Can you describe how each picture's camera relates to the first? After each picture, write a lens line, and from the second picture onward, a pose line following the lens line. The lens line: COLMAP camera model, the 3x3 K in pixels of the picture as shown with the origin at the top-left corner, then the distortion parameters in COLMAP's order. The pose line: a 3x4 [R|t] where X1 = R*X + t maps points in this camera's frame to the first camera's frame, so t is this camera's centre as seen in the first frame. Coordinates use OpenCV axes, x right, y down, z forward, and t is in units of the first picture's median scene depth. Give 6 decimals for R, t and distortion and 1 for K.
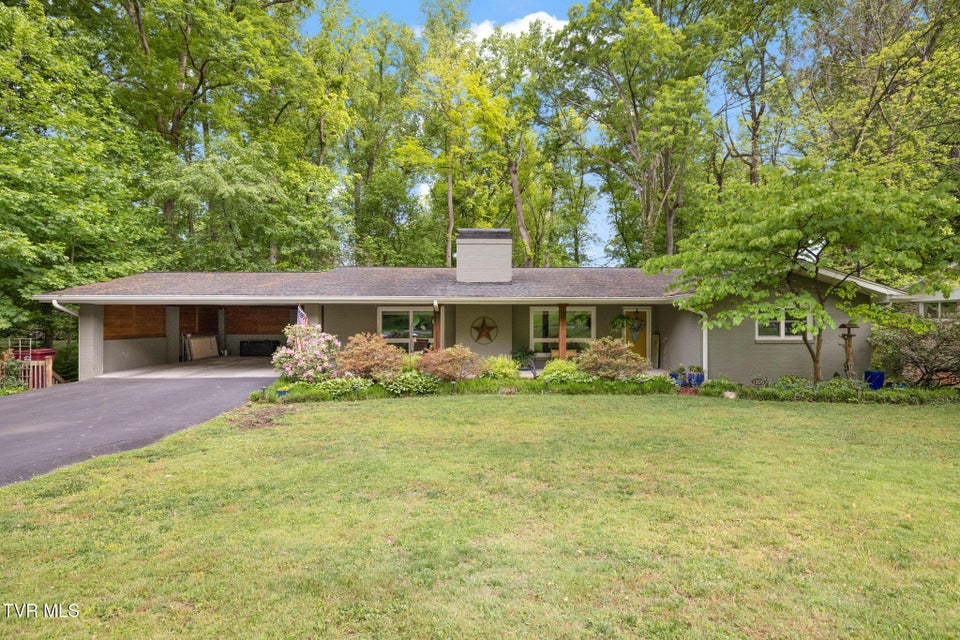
lens RADIAL K [[486.9, 0, 481.1], [0, 486.9, 322.4], [0, 0, 1]] dist [-0.000681, 0.000210]
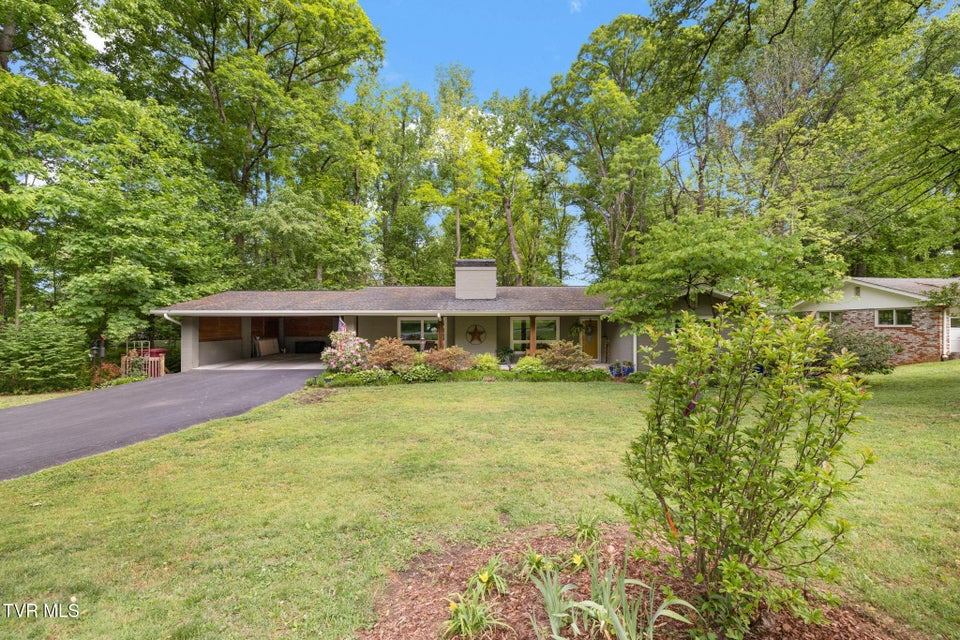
lens RADIAL K [[405.8, 0, 482.2], [0, 405.8, 321.2], [0, 0, 1]] dist [0.002504, 0.000170]
pose [[0.999832, -0.001266, -0.018279, 0.037777], [0.001166, 0.999984, -0.005487, -0.012539], [0.018286, 0.005465, 0.999818, -0.108873]]
